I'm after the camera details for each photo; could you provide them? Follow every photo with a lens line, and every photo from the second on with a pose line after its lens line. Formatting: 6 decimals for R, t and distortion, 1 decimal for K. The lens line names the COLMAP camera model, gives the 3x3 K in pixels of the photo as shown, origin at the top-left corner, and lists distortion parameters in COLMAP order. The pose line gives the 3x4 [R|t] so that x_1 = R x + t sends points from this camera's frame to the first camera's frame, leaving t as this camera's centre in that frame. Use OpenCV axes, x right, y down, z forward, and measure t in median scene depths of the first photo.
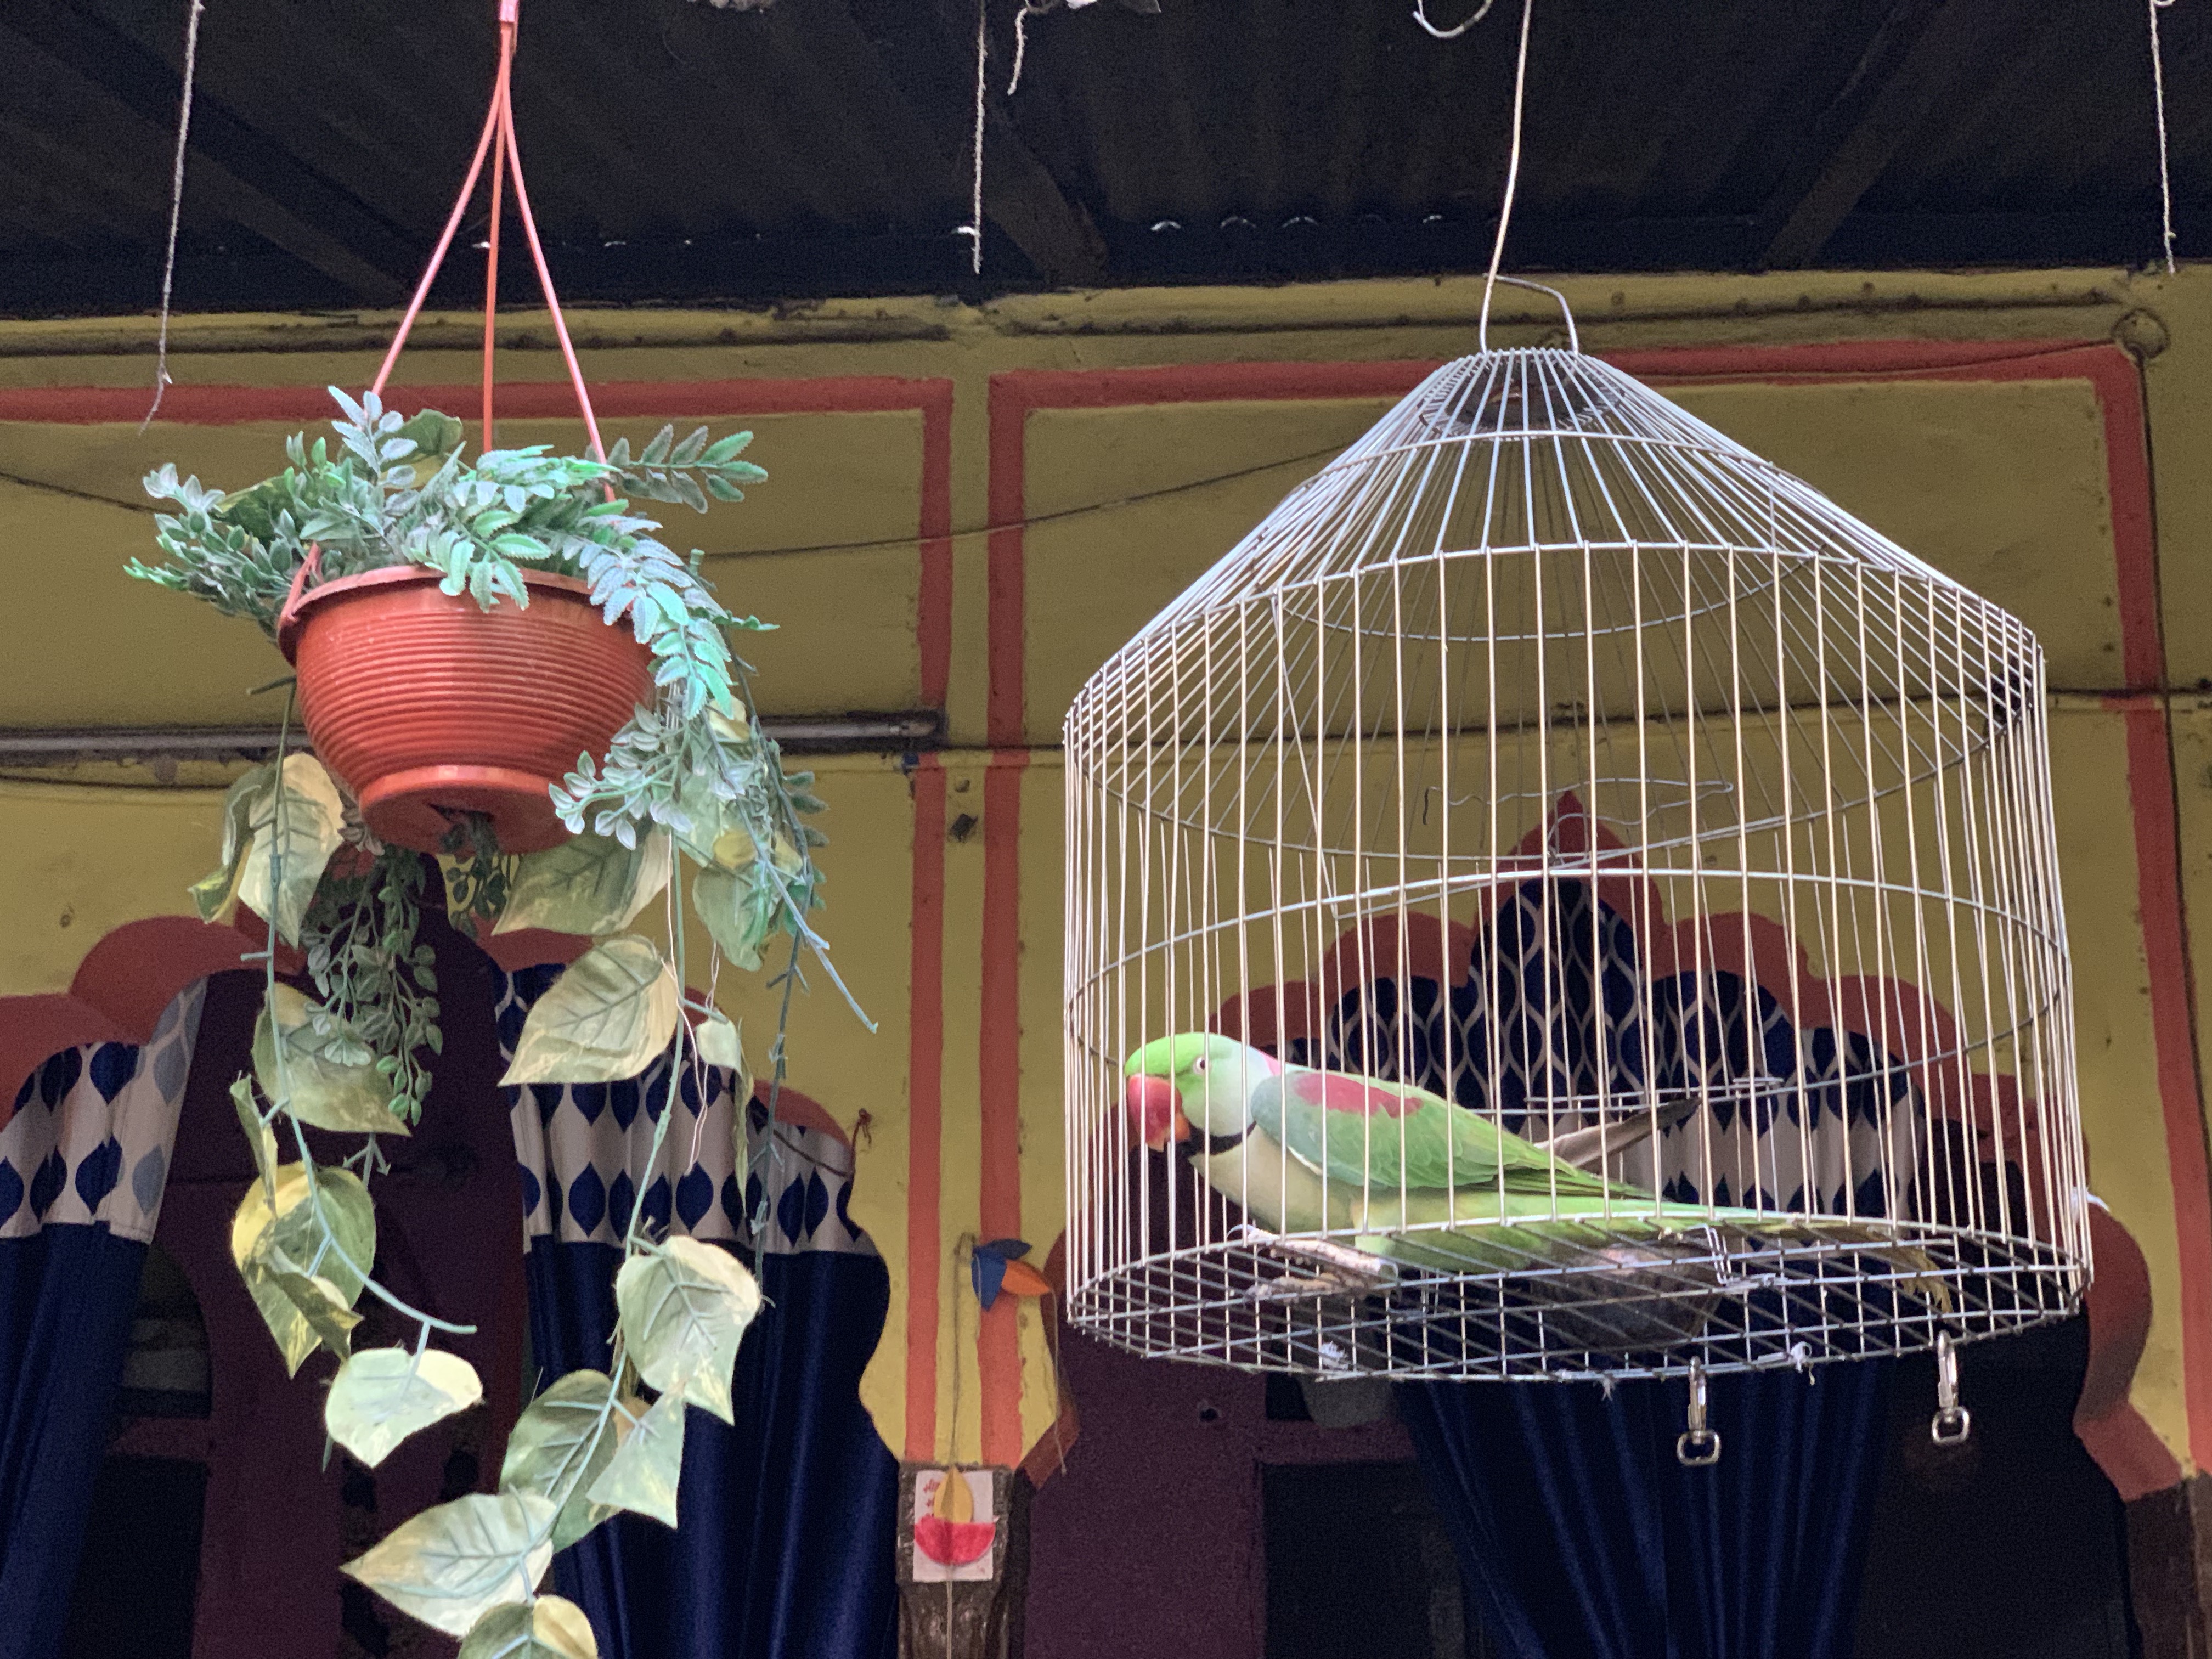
lens RADIAL K [[3313.1, 0, 1106.0], [0, 3313.1, 829.5], [0, 0, 1]] dist [0.043152, -0.046807]
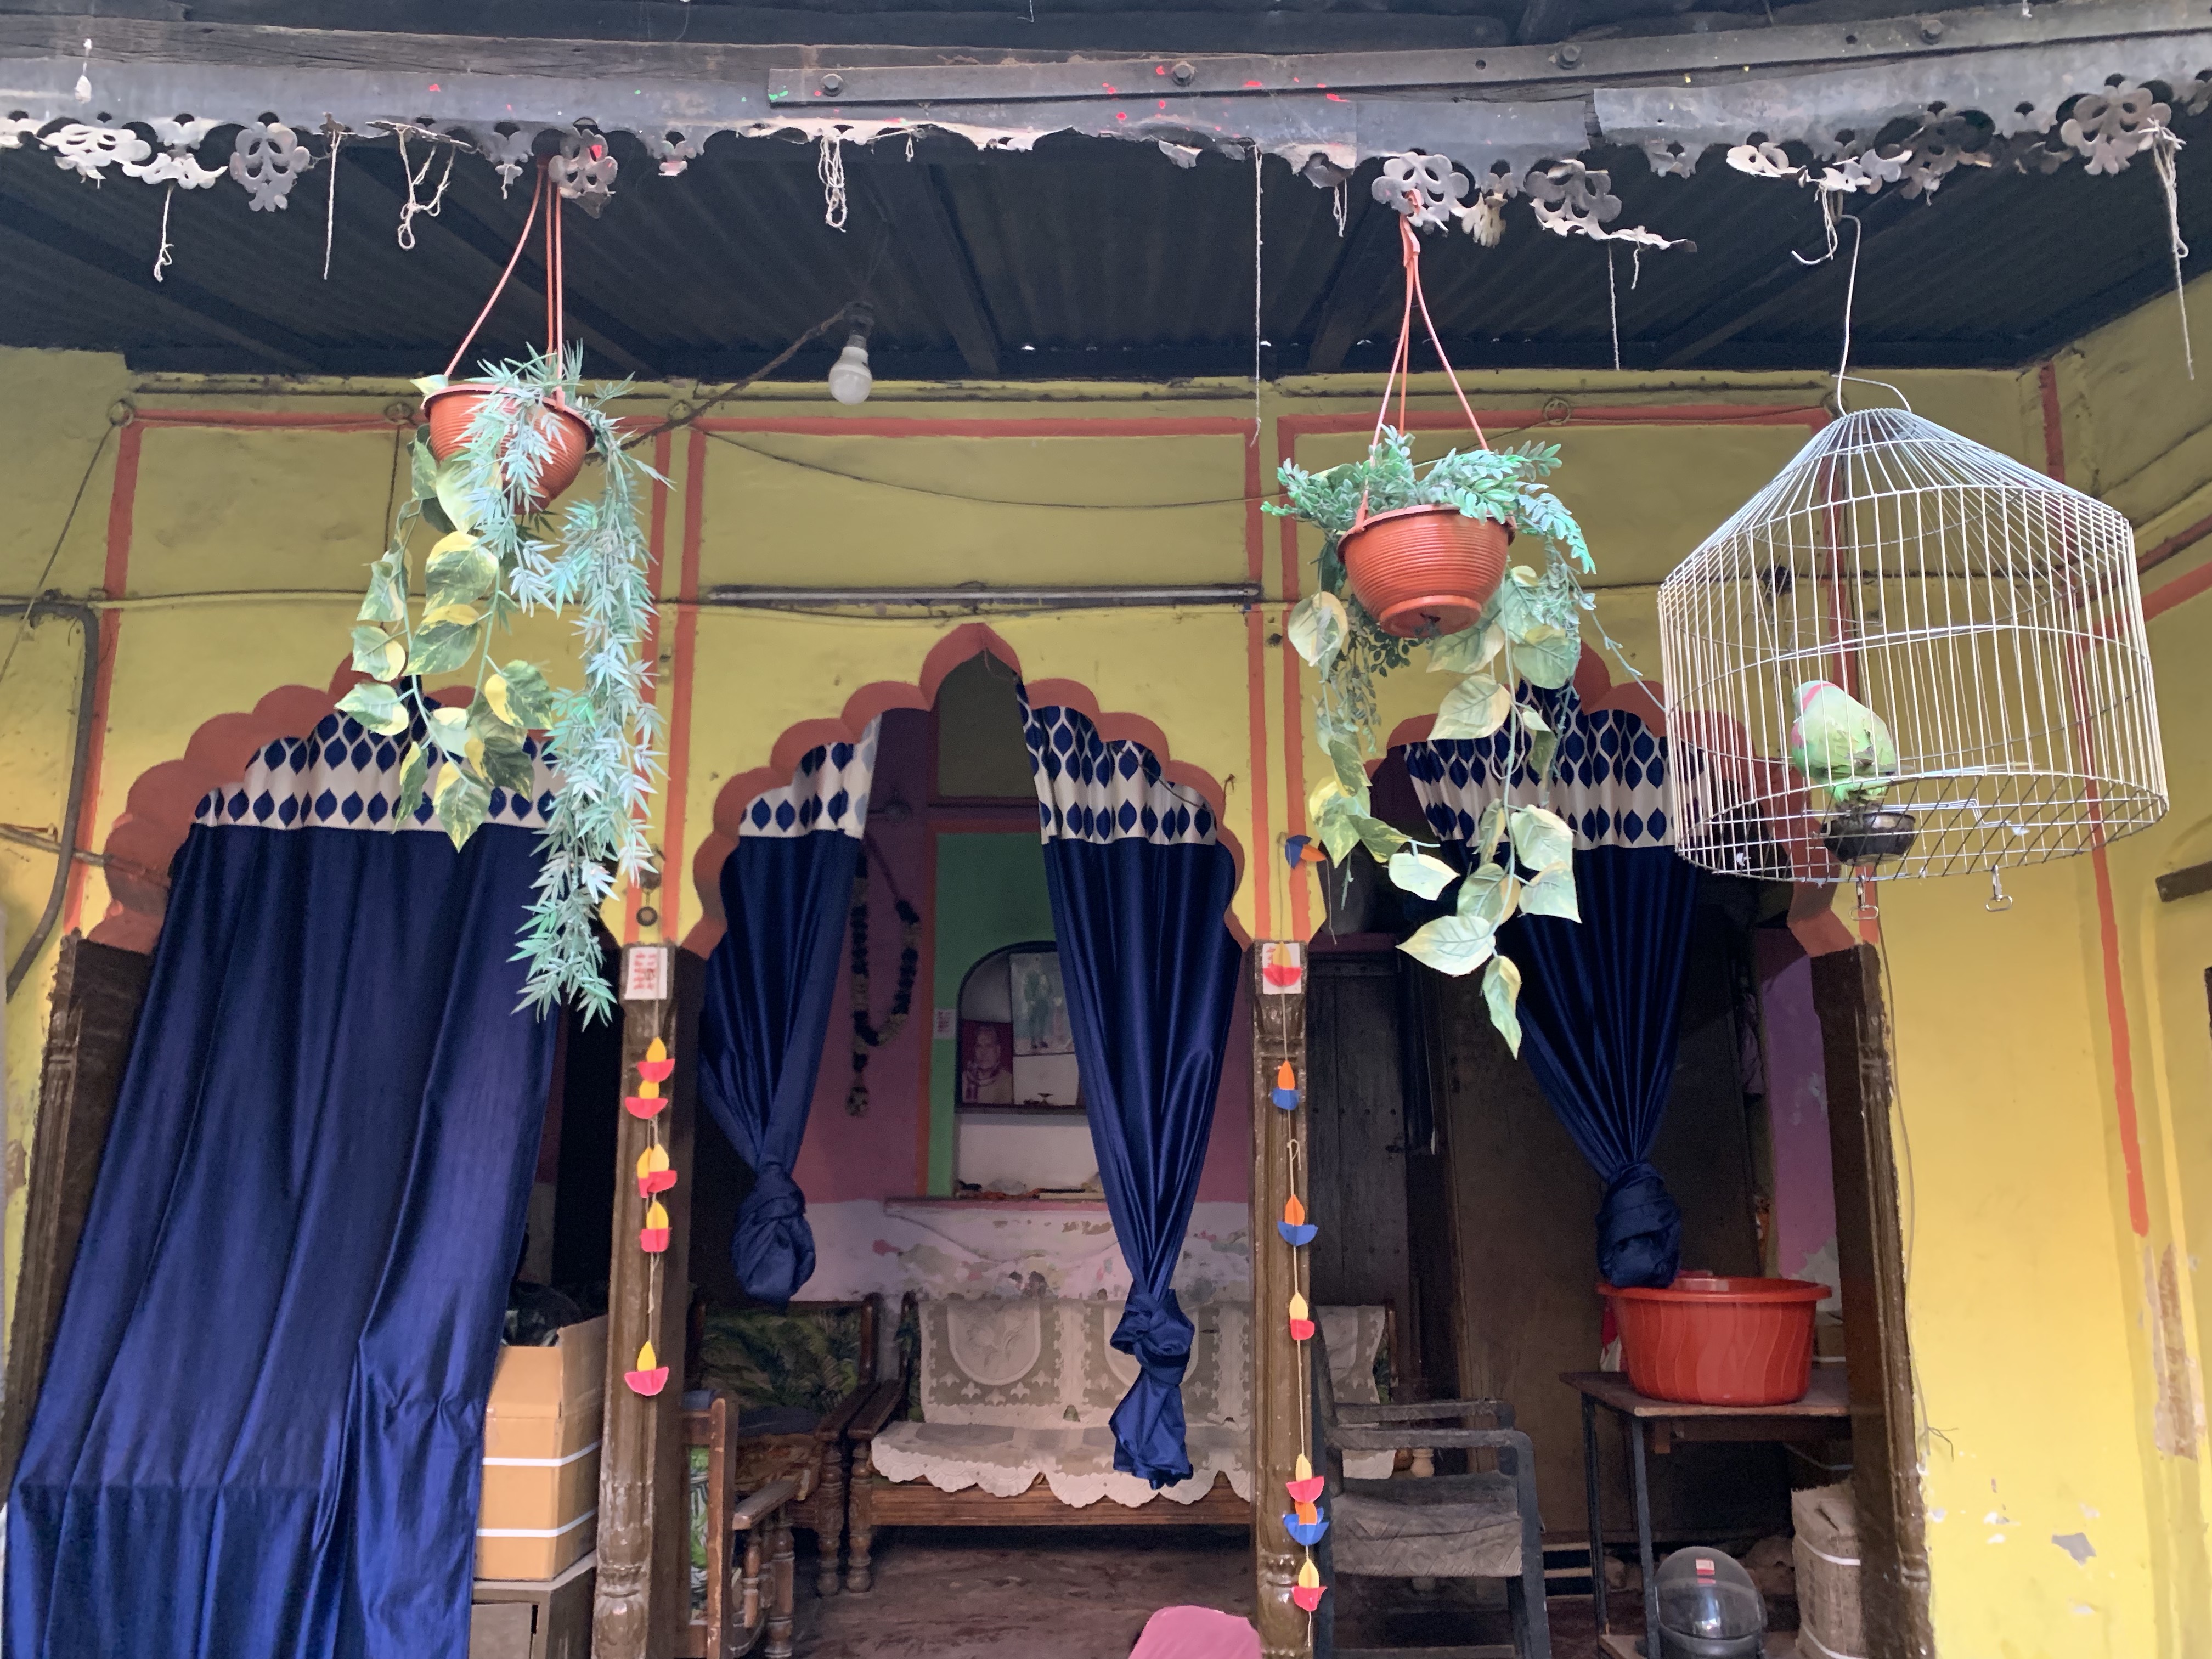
lens RADIAL K [[1682.7, 0, 1103.0], [0, 1682.7, 850.8], [0, 0, 1]] dist [0.043976, -0.046713]
pose [[0.998830, 0.001498, 0.048330, -0.202718], [-0.007089, 0.993257, 0.115719, 0.009221], [-0.047830, -0.115926, 0.992106, -0.059565]]
